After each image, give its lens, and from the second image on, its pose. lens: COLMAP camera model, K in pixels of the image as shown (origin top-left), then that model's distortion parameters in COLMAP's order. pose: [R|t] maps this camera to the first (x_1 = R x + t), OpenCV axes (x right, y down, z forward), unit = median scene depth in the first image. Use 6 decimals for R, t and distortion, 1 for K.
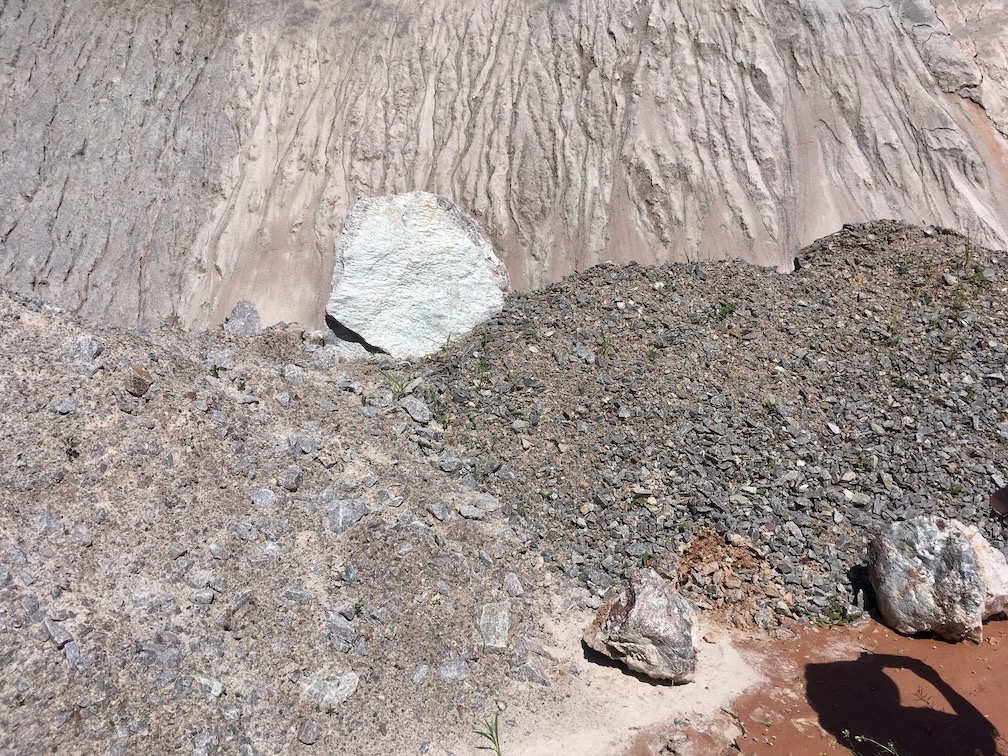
lens RADIAL K [[842.8, 0, 523.9], [0, 842.8, 383.0], [0, 0, 1]] dist [0.079874, -0.107904]
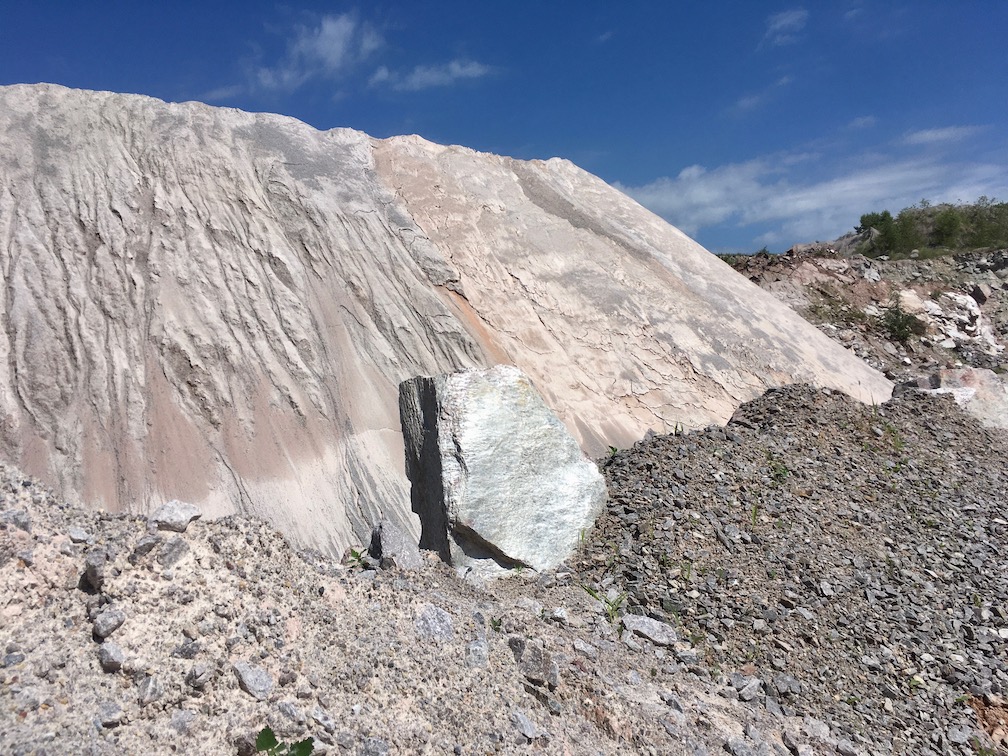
lens RADIAL K [[842.8, 0, 496.0], [0, 842.8, 382.9], [0, 0, 1]] dist [0.079874, -0.107904]
pose [[0.828284, -0.030951, 0.559453, -0.096533], [0.146403, 0.975741, -0.162773, -0.012108], [-0.540844, 0.216728, 0.812722, 0.053820]]
